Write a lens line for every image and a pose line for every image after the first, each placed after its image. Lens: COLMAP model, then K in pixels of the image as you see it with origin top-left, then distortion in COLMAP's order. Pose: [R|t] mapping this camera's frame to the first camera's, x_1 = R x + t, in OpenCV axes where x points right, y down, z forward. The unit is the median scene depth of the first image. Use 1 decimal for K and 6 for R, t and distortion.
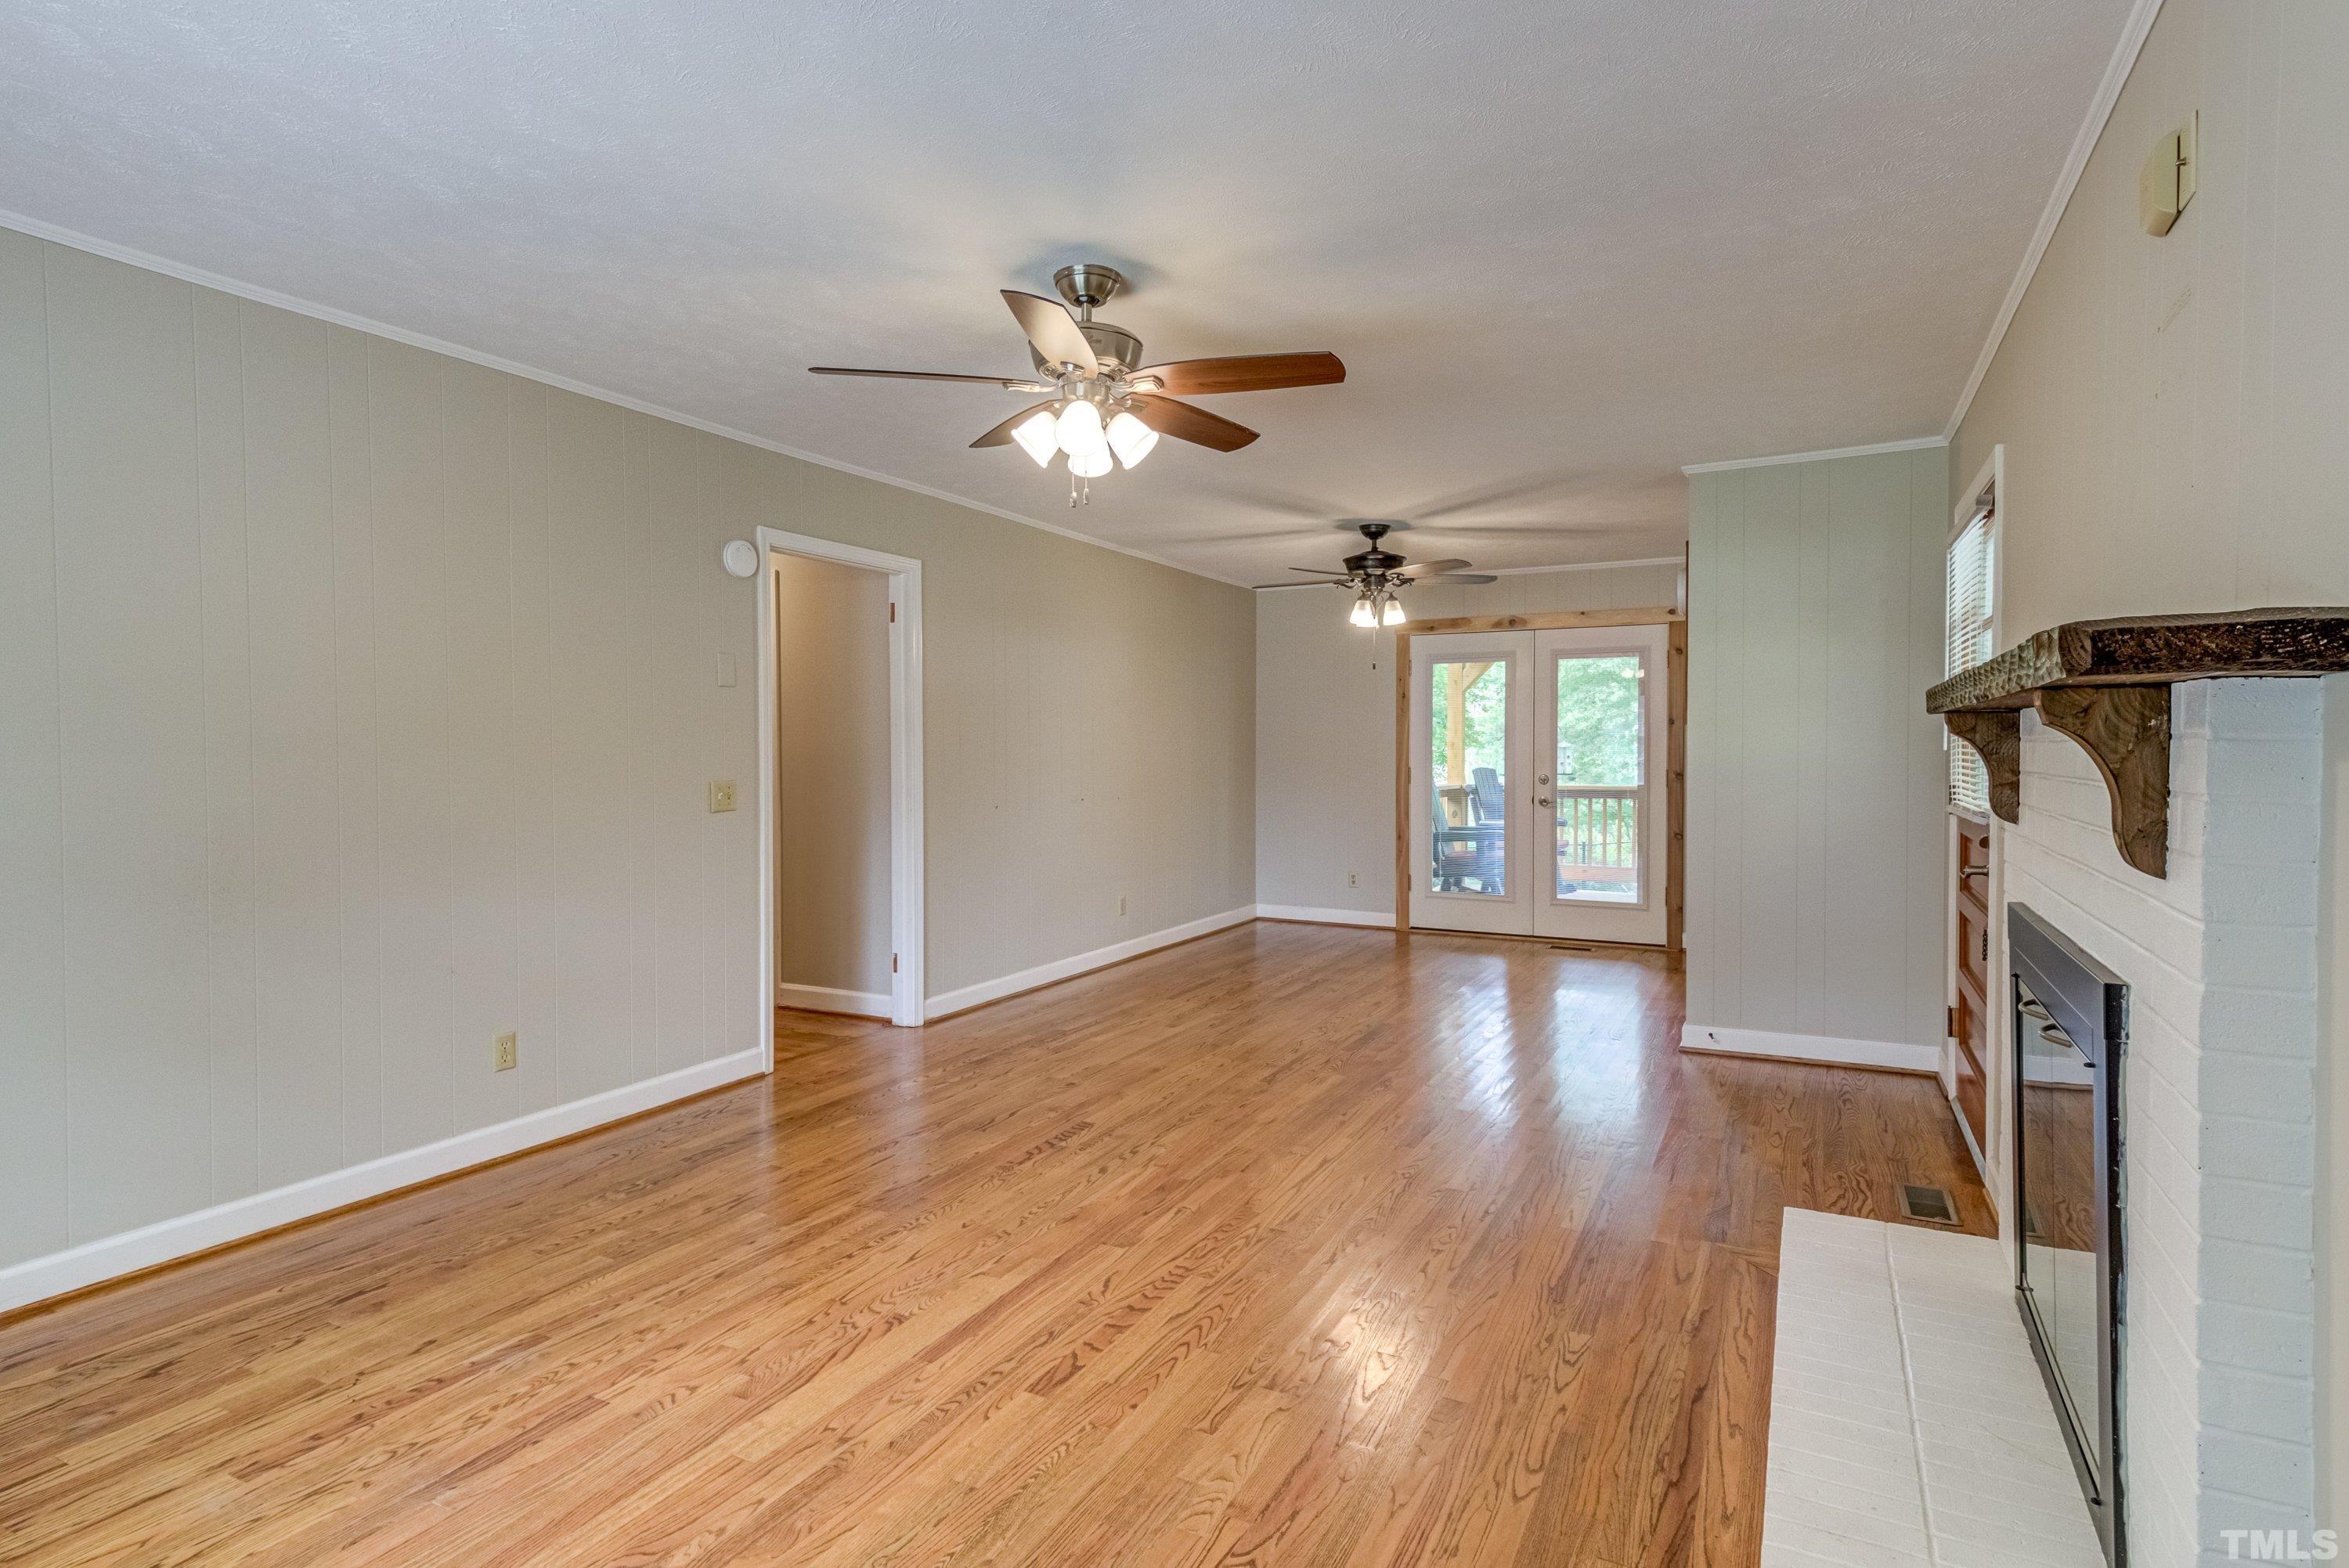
lens RADIAL K [[1211.3, 0, 1193.1], [0, 1211.3, 768.2], [0, 0, 1]] dist [0.024375, -0.005535]
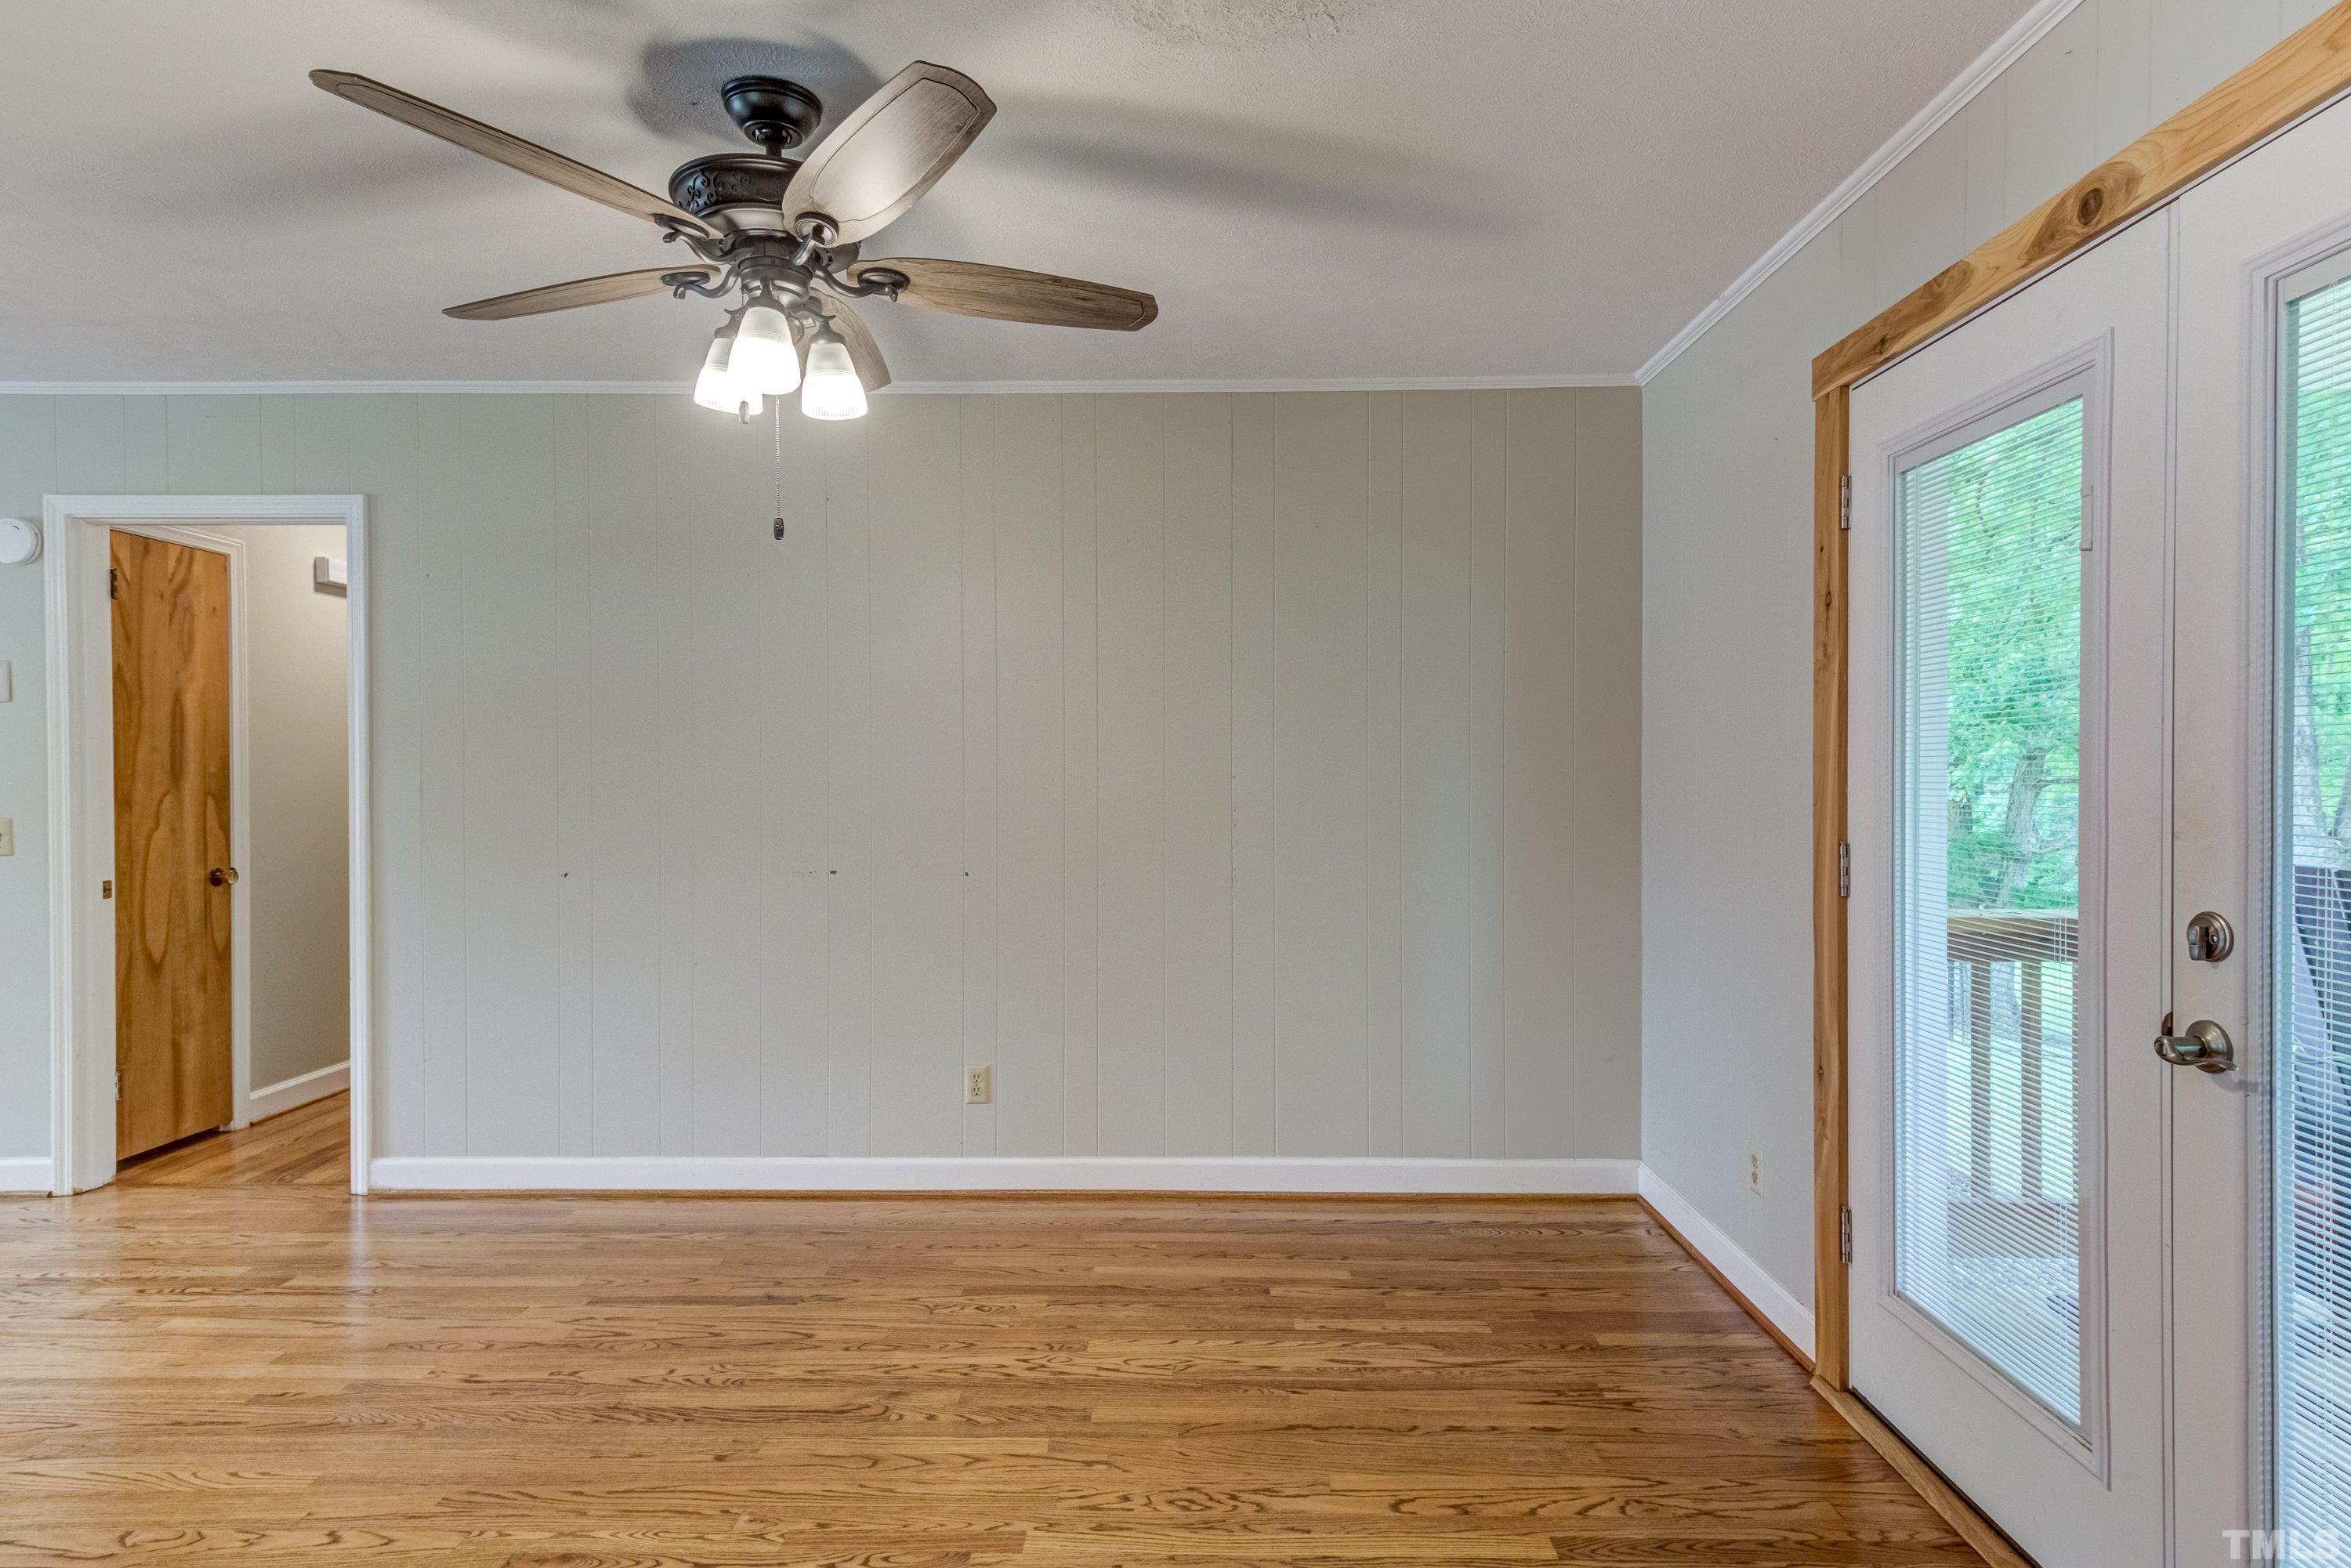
lens RADIAL K [[1212.4, 0, 1184.2], [0, 1212.4, 777.8], [0, 0, 1]] dist [0.024375, -0.005535]
pose [[0.457230, 0.005426, -0.889332, 0.389253], [-0.023518, 0.999705, -0.005992, -0.011209], [0.889038, 0.023655, 0.457222, 0.755242]]
